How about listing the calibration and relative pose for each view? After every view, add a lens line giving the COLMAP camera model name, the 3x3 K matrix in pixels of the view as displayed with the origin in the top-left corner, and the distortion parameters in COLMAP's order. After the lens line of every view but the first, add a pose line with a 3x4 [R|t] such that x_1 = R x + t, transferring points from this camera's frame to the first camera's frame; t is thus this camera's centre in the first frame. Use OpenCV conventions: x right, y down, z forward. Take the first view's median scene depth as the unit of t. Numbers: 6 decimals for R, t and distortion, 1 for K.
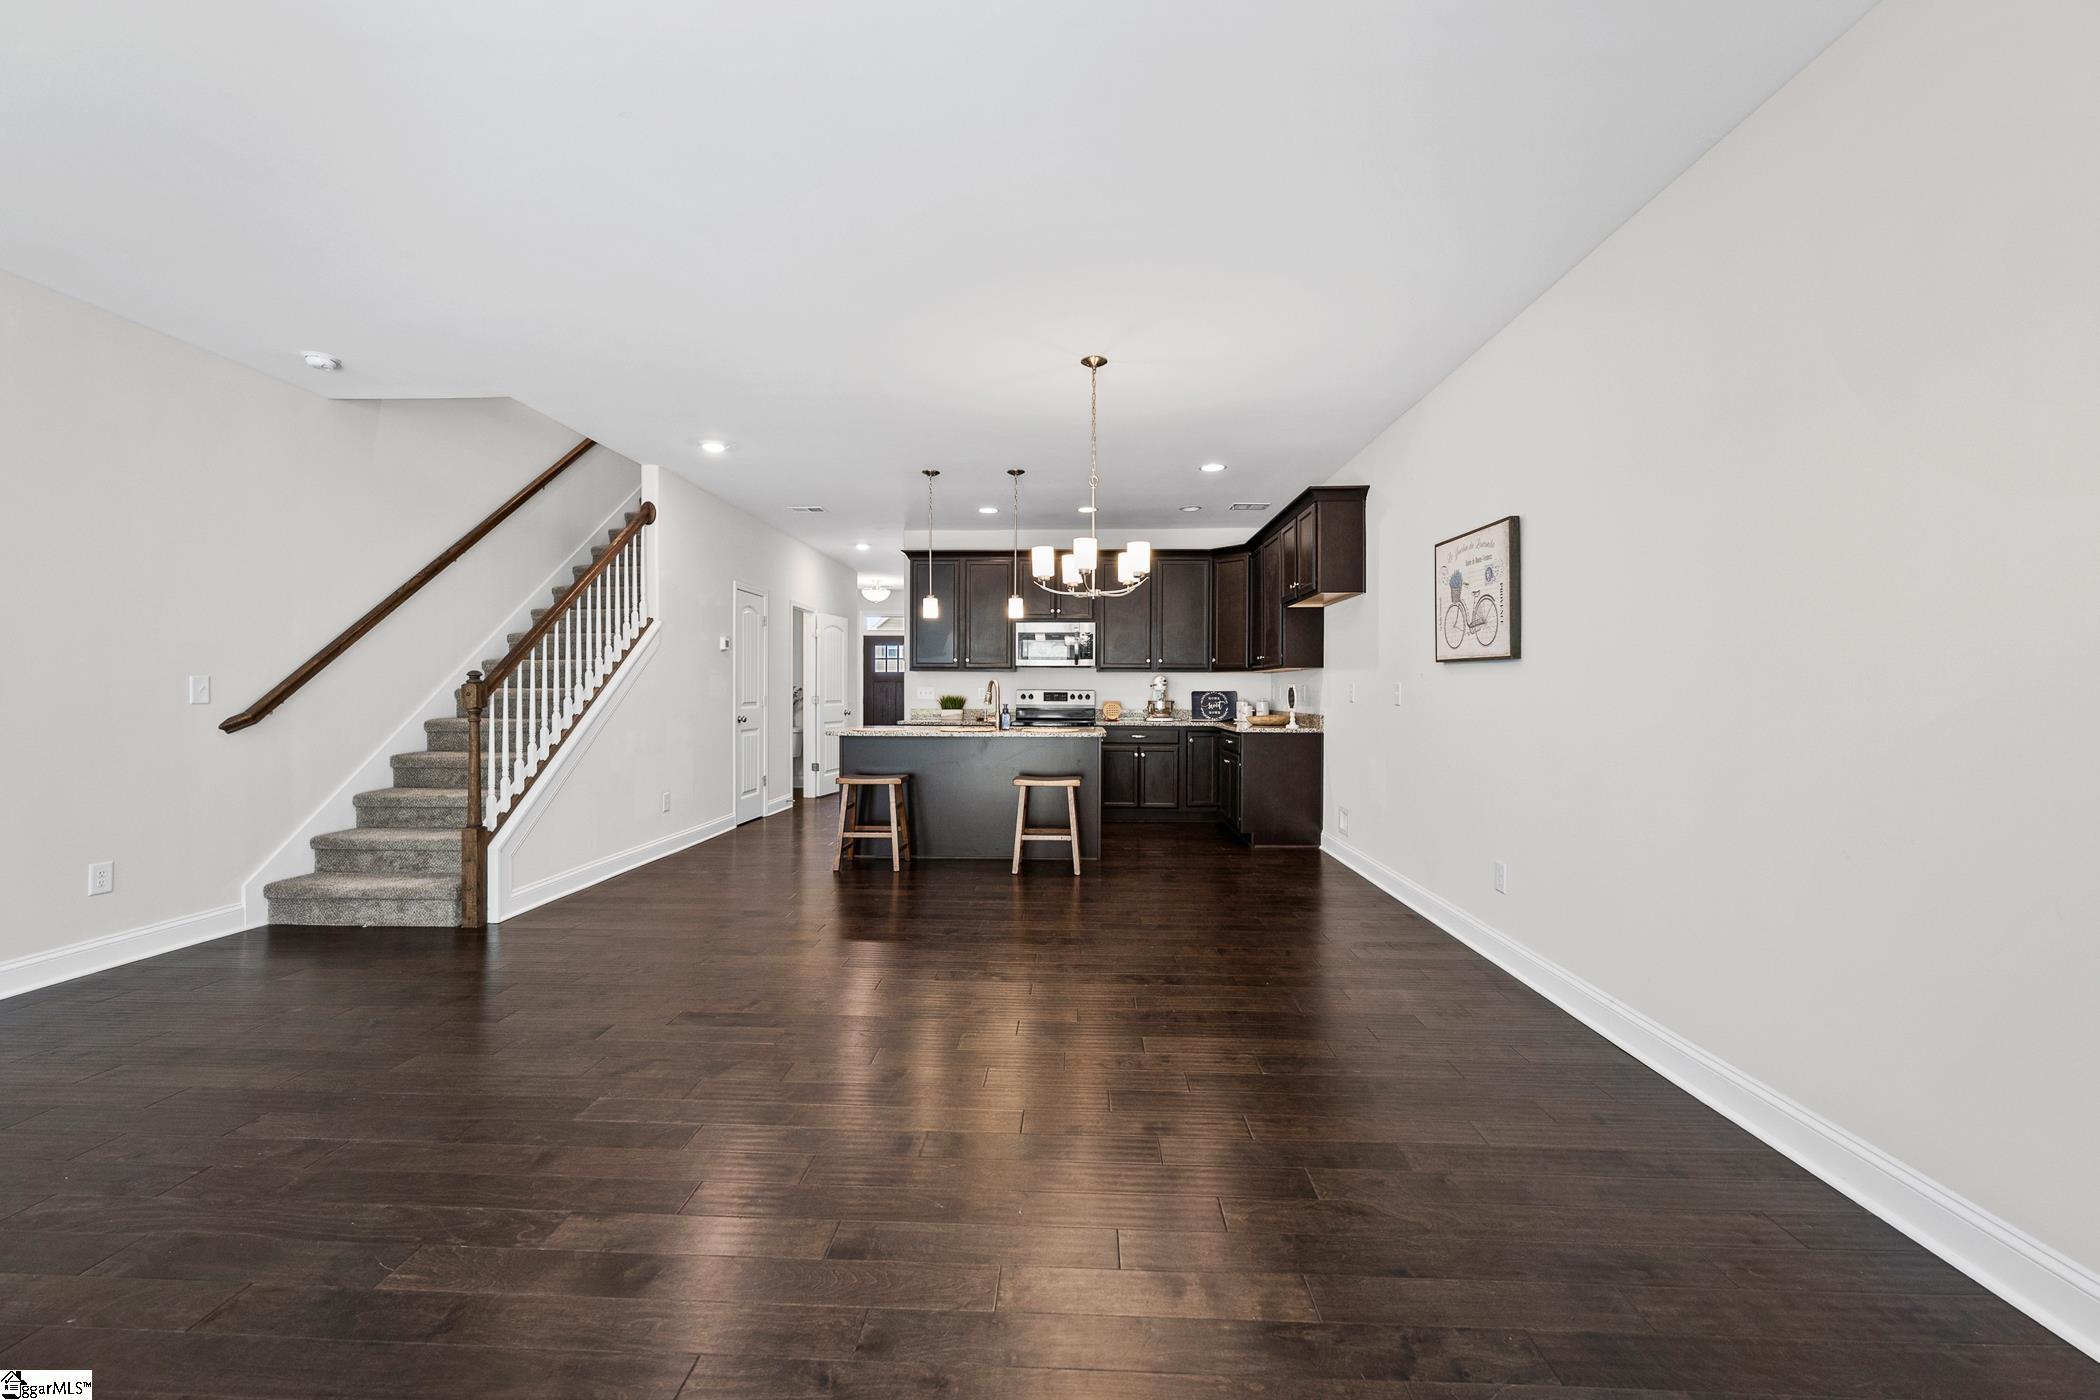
lens RADIAL K [[837.3, 0, 1051.1], [0, 837.3, 686.0], [0, 0, 1]] dist [0.001171, -0.000269]
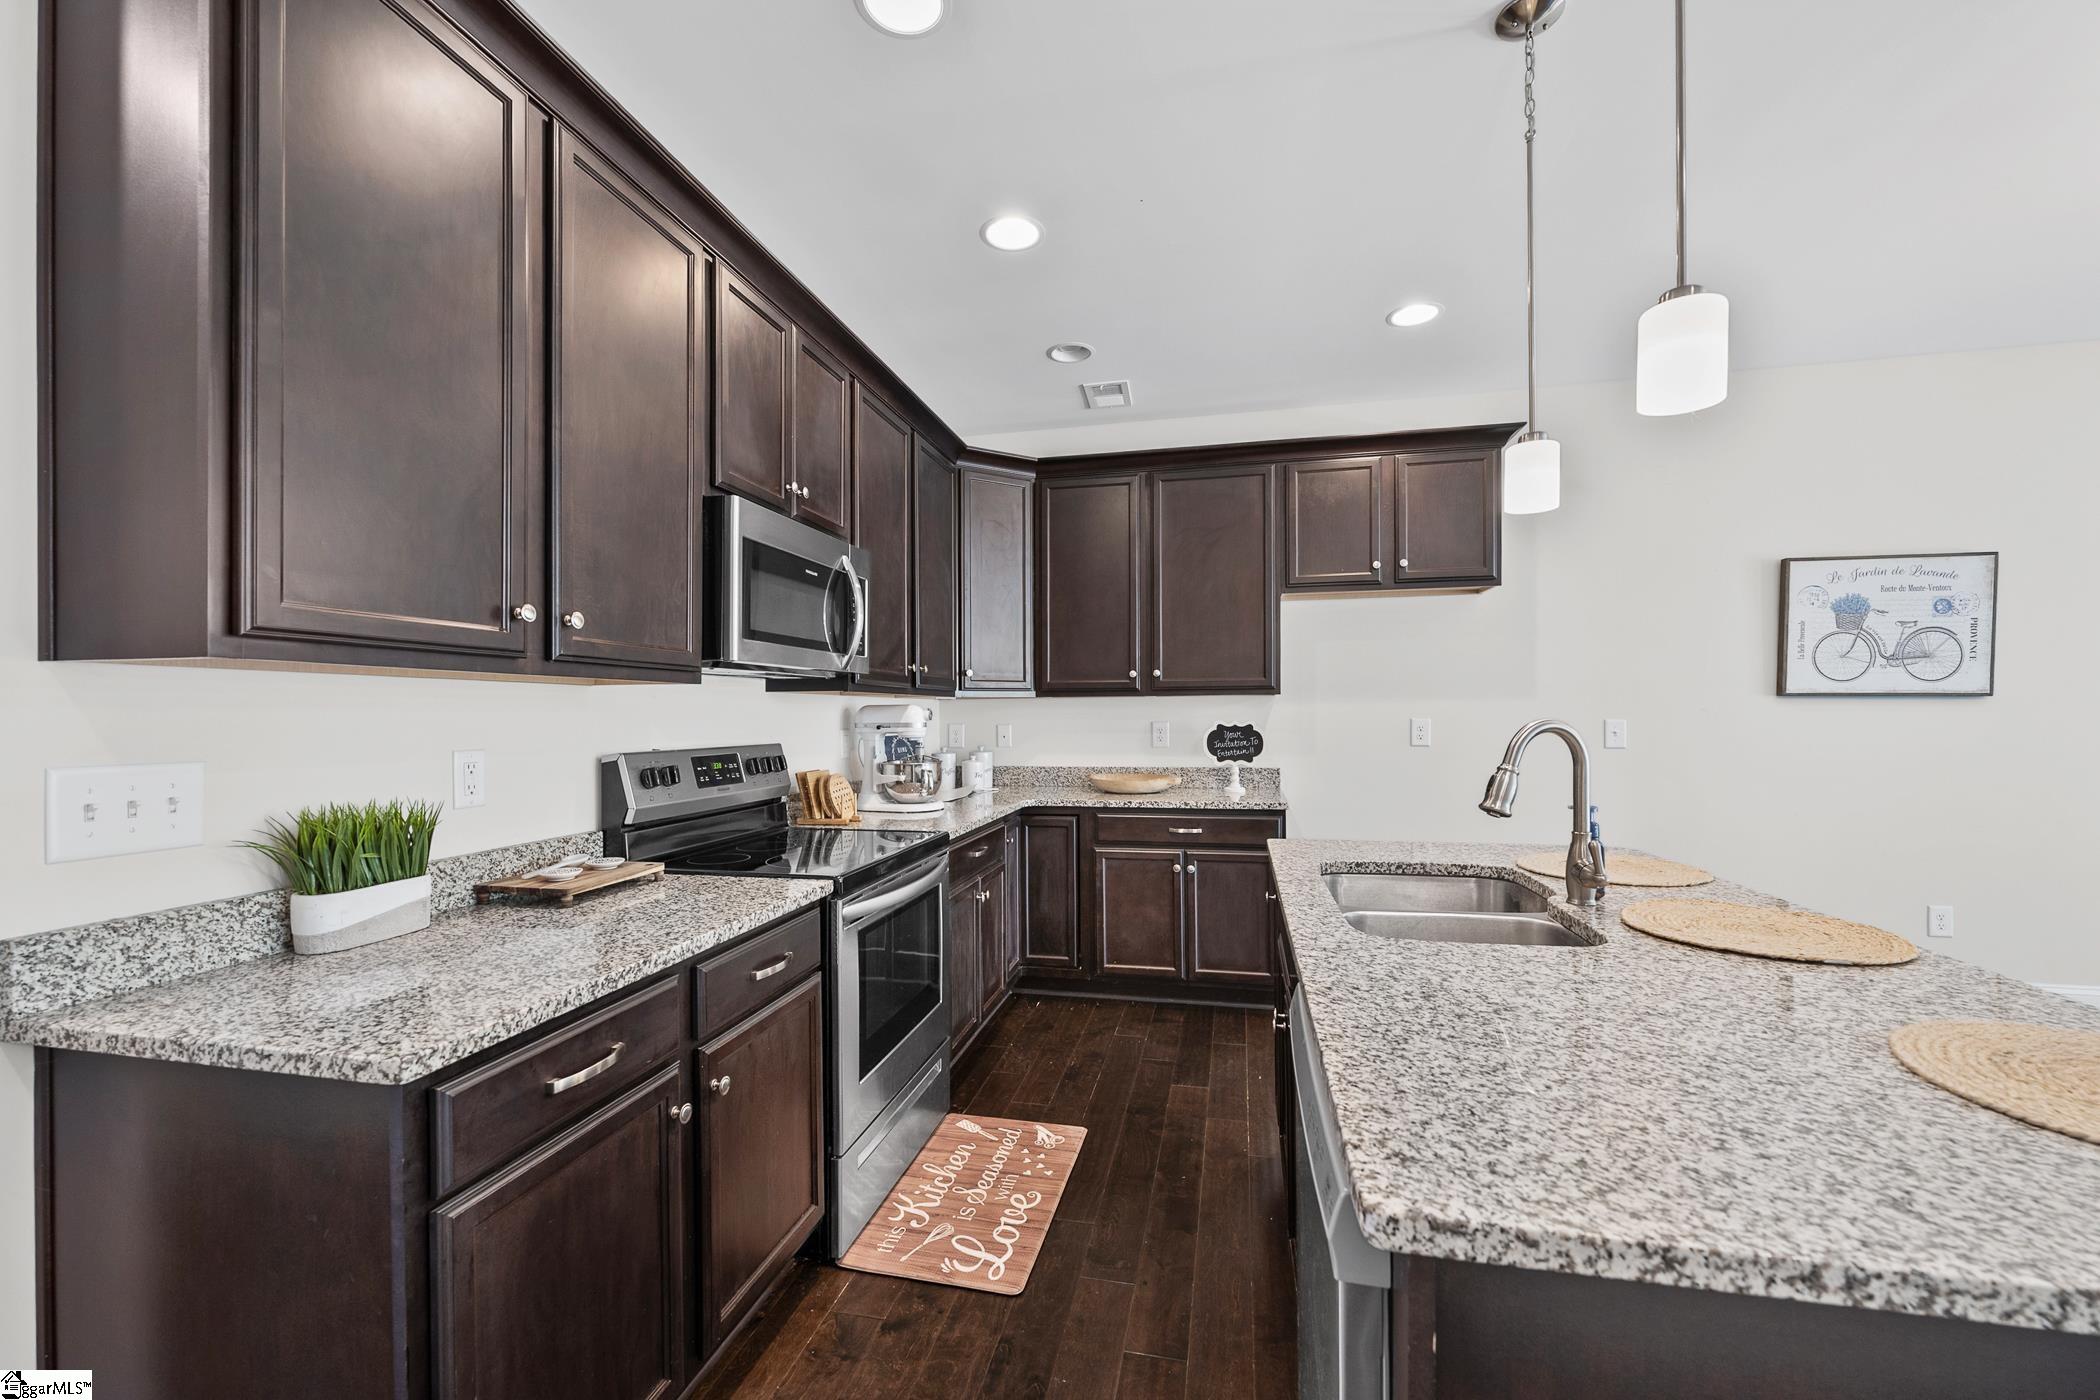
lens RADIAL K [[837.3, 0, 1054.4], [0, 837.3, 713.0], [0, 0, 1]] dist [0.001171, -0.000269]
pose [[0.185399, -0.005027, 0.982650, -0.285759], [0.003076, 0.999985, 0.004535, -0.009523], [-0.982659, 0.002182, 0.185412, 0.869714]]
